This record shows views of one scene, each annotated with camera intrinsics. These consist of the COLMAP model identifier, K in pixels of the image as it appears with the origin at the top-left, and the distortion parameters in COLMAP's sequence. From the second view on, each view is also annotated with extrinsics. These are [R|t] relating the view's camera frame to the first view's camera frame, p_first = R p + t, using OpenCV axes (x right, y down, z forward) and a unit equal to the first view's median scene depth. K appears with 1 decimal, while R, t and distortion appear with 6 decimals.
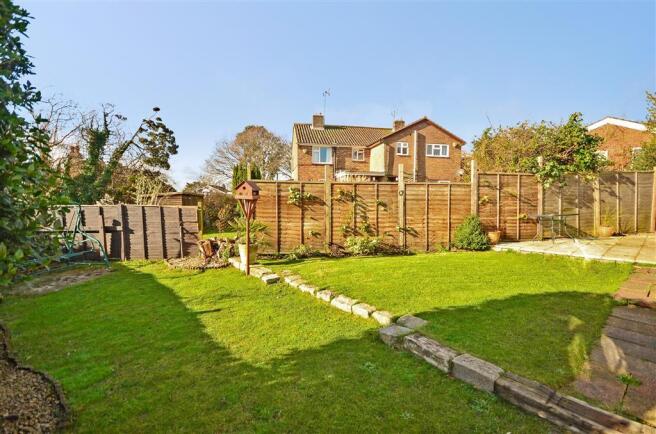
lens RADIAL K [[285.2, 0, 328.0], [0, 285.2, 217.0], [0, 0, 1]] dist [-0.000495, 0.000054]
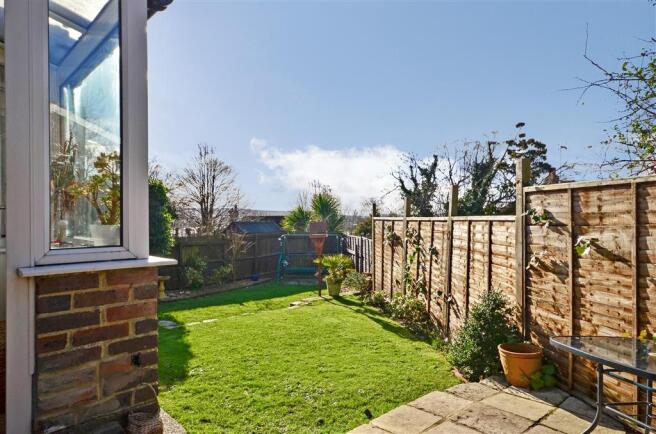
lens RADIAL K [[404.3, 0, 328.0], [0, 404.3, 217.0], [0, 0, 1]] dist [0.005298, 0.000910]
pose [[0.076048, -0.012068, -0.997031, 1.076273], [-0.062874, 0.997879, -0.016874, -0.092173], [0.995120, 0.063970, 0.075128, 0.692387]]
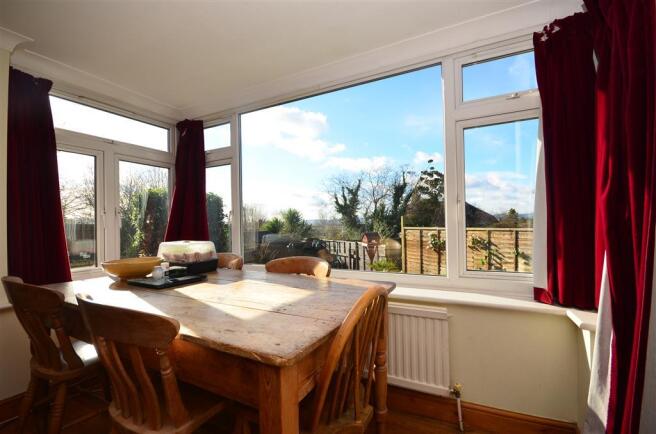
lens RADIAL K [[285.2, 0, 328.0], [0, 285.2, 217.0], [0, 0, 1]] dist [-0.000495, 0.000054]
pose [[0.402594, -0.033892, -0.914751, 0.705573], [-0.035405, 0.997990, -0.052559, -0.092418], [0.914694, 0.053546, 0.400585, 0.179358]]
